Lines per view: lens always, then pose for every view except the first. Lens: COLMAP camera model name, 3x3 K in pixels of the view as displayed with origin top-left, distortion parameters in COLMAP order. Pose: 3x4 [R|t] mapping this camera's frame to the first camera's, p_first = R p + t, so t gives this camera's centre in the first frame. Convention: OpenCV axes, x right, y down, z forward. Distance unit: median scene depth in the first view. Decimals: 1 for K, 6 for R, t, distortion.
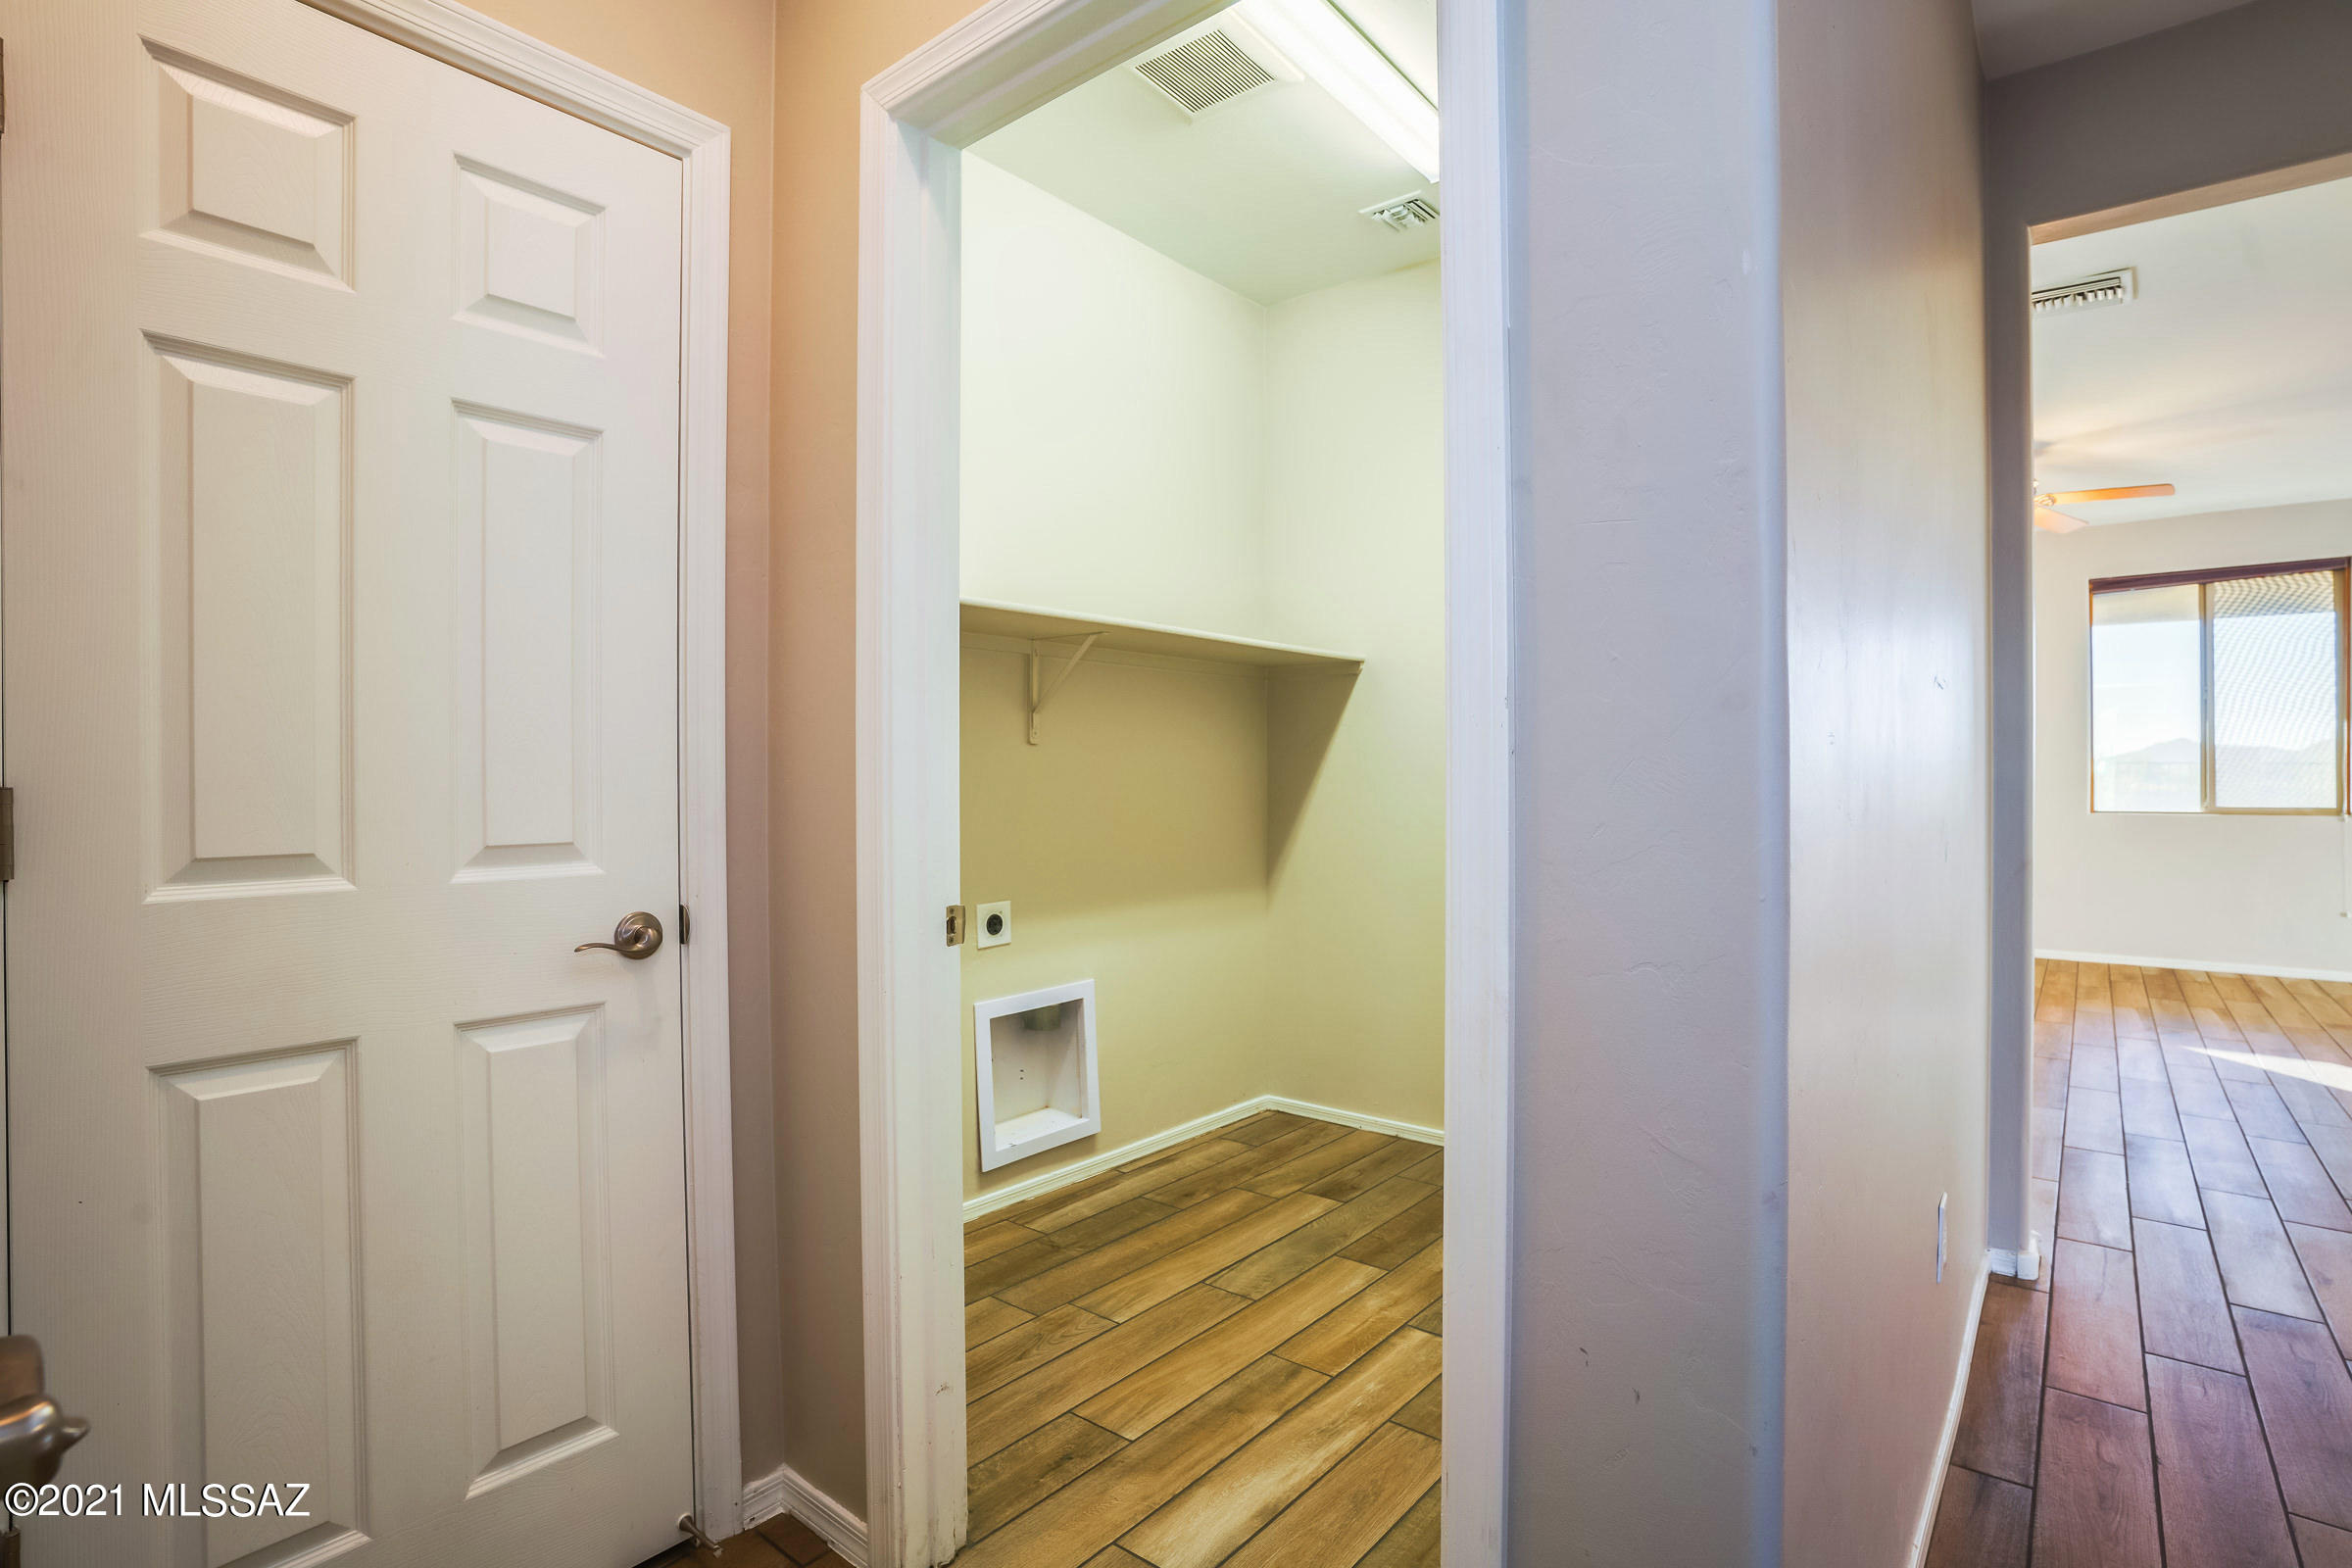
lens RADIAL K [[1170.1, 0, 1161.8], [0, 1170.1, 799.1], [0, 0, 1]] dist [-0.059141, 0.019674]
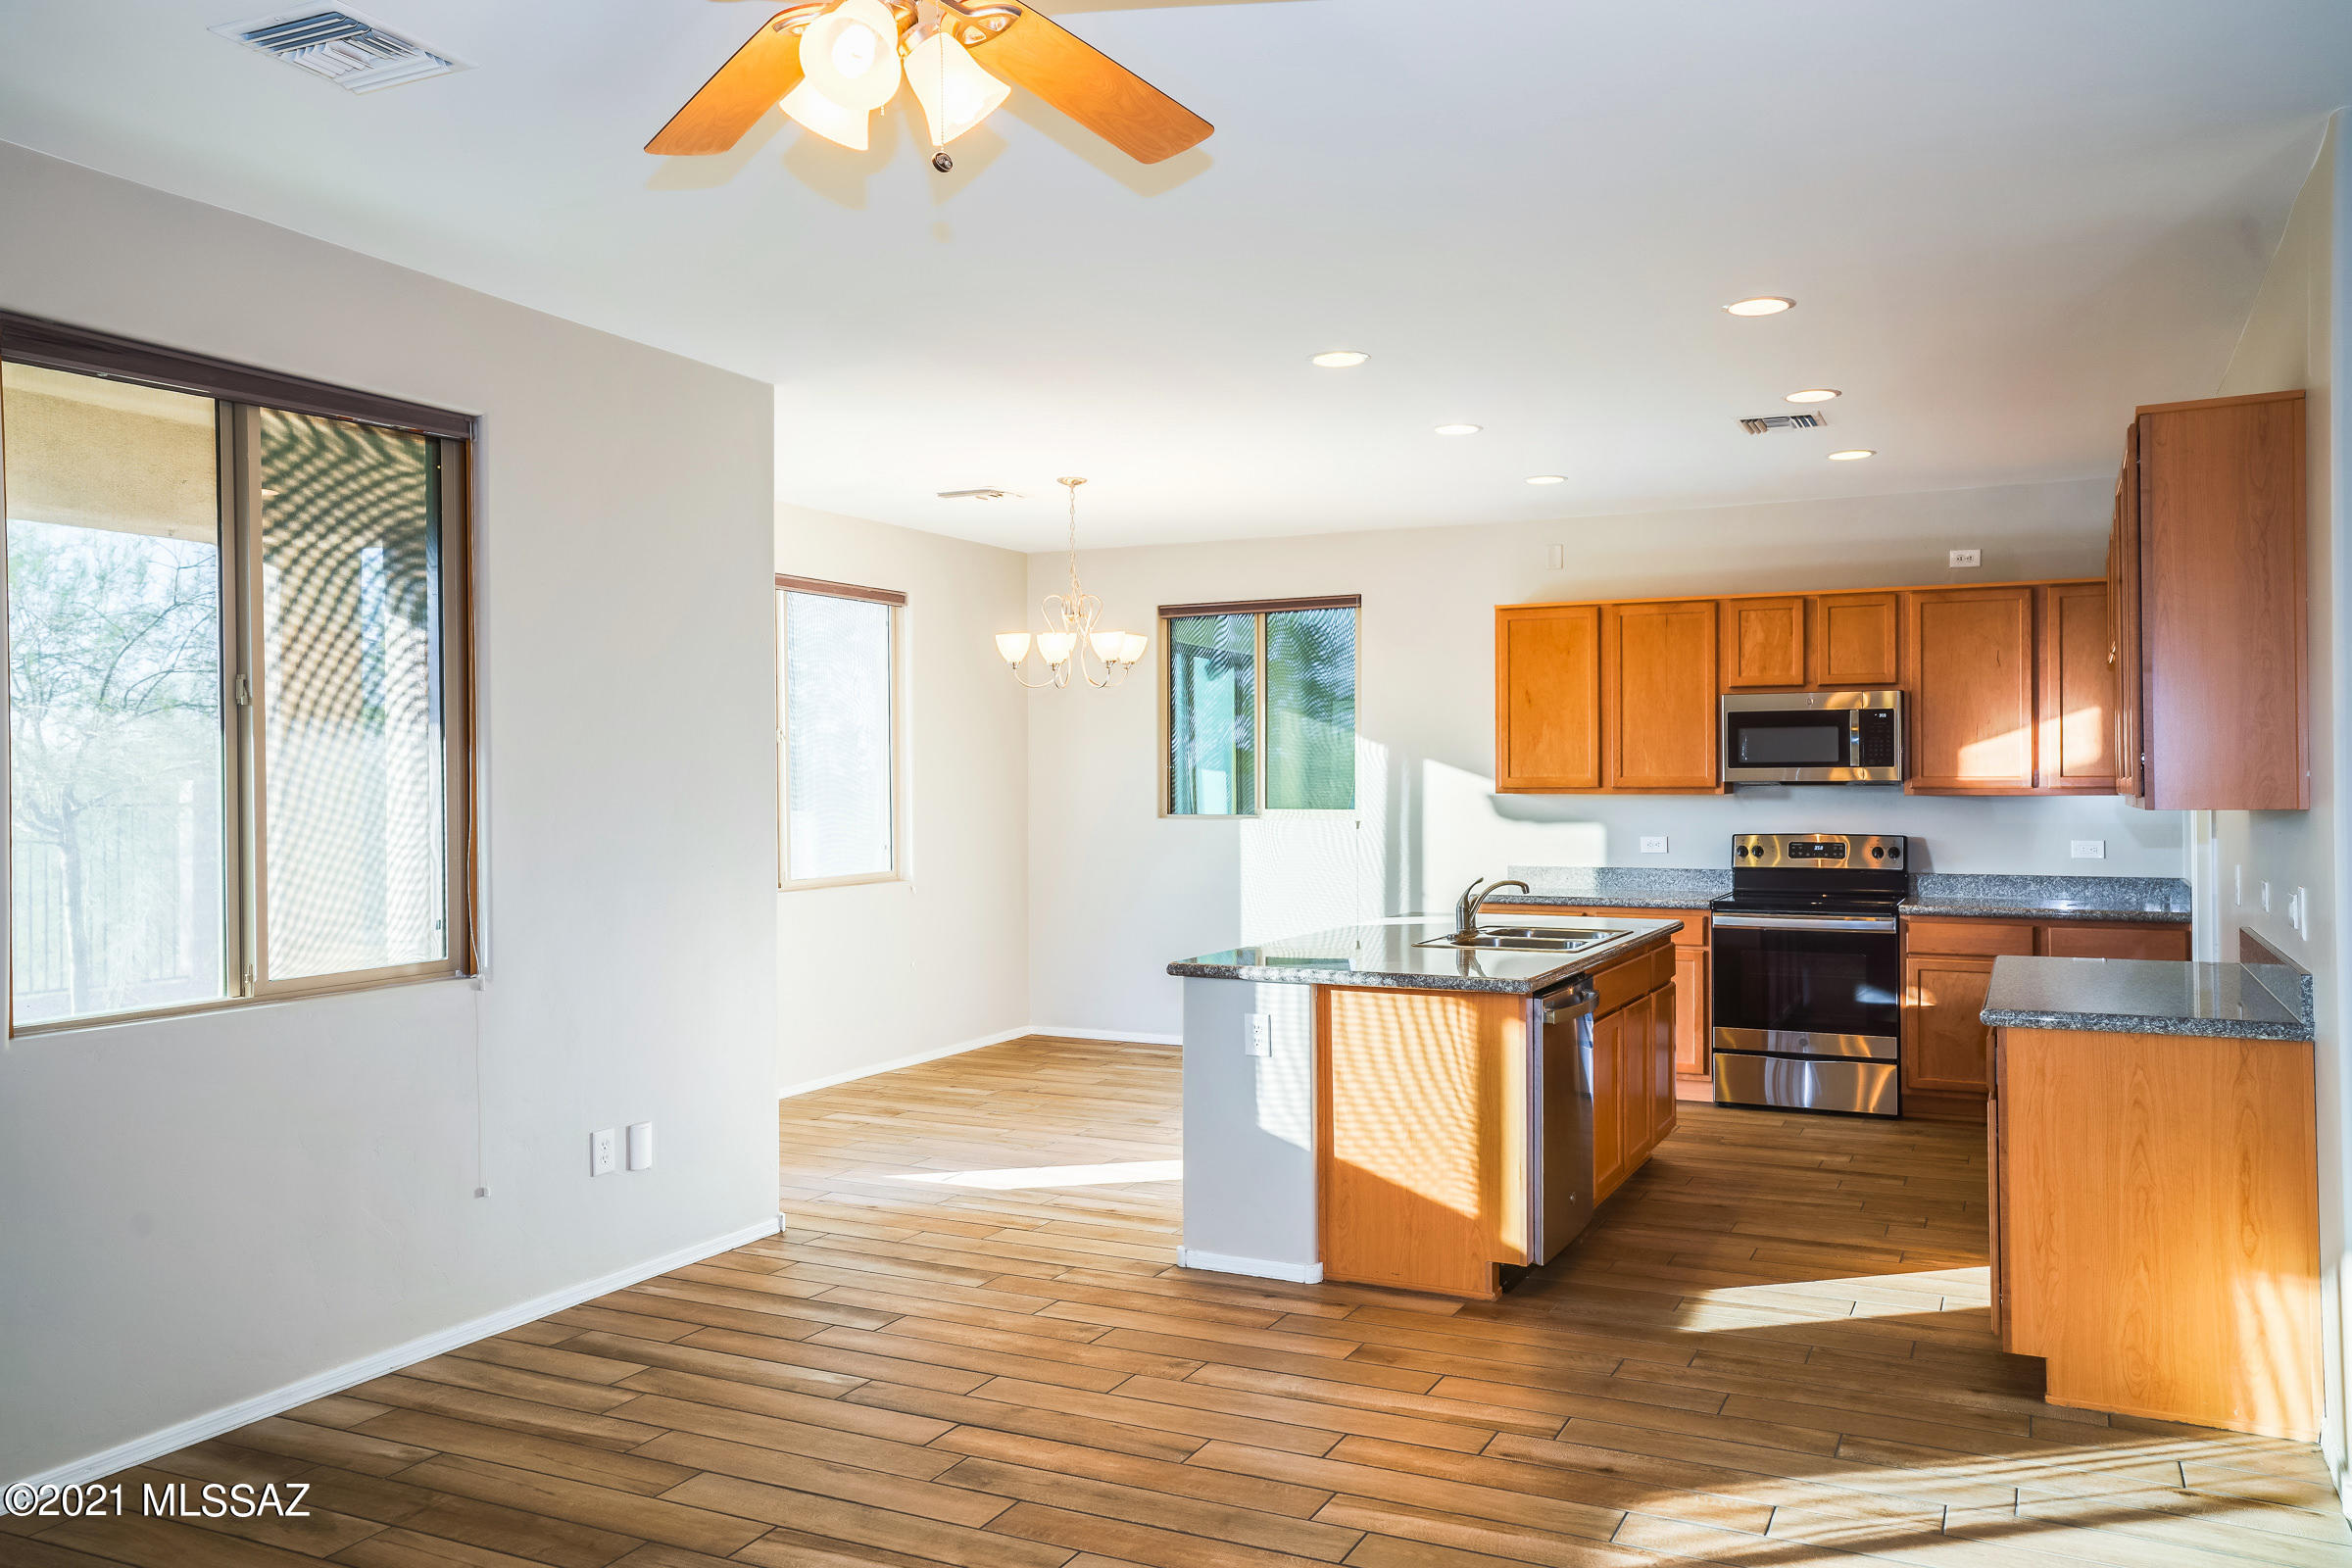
lens RADIAL K [[1722.4, 0, 1195.4], [0, 1722.4, 764.7], [0, 0, 1]] dist [0.014358, 0.021958]
pose [[-0.233856, 0.011720, 0.972201, 0.277736], [0.017804, 0.999811, -0.007770, -0.057374], [-0.972108, 0.015492, -0.234020, 0.825741]]
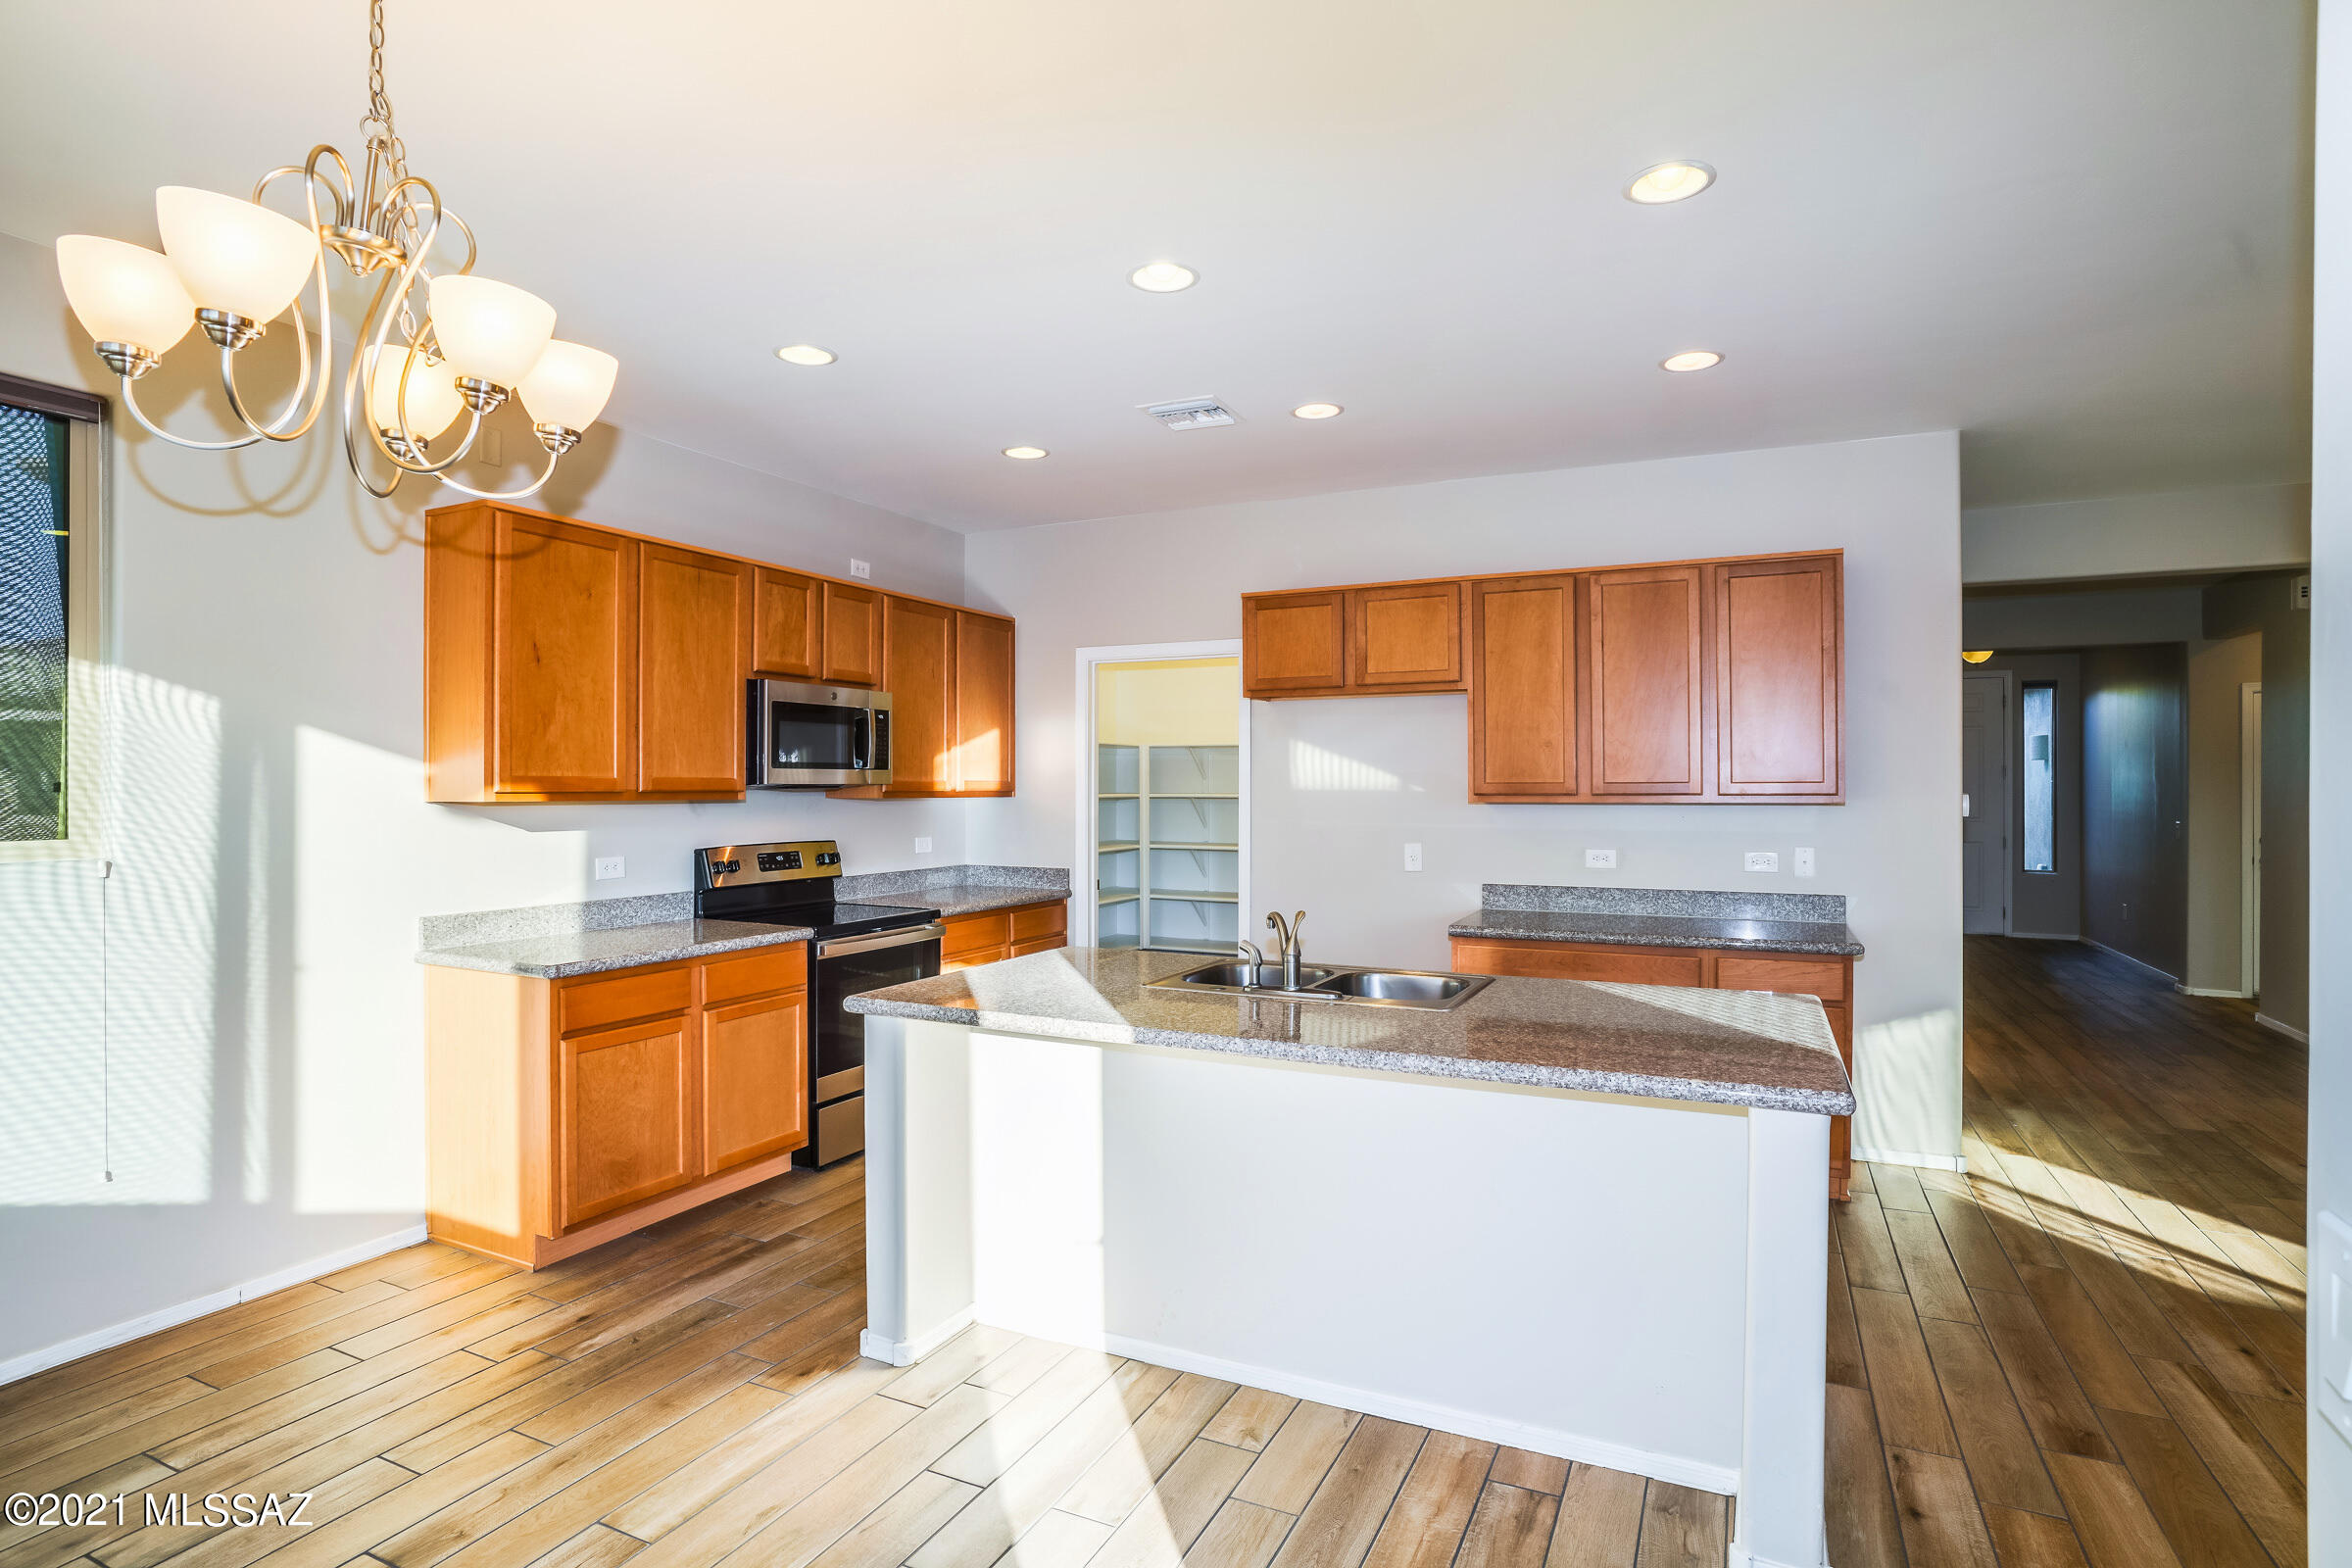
lens RADIAL K [[1209.8, 0, 1165.4], [0, 1209.8, 766.9], [0, 0, 1]] dist [-0.038359, 0.010438]
pose [[-0.971482, -0.006135, -0.237034, 1.259726], [-0.006706, 0.999976, 0.001601, -0.060822], [0.237018, 0.003145, -0.971500, 0.916082]]
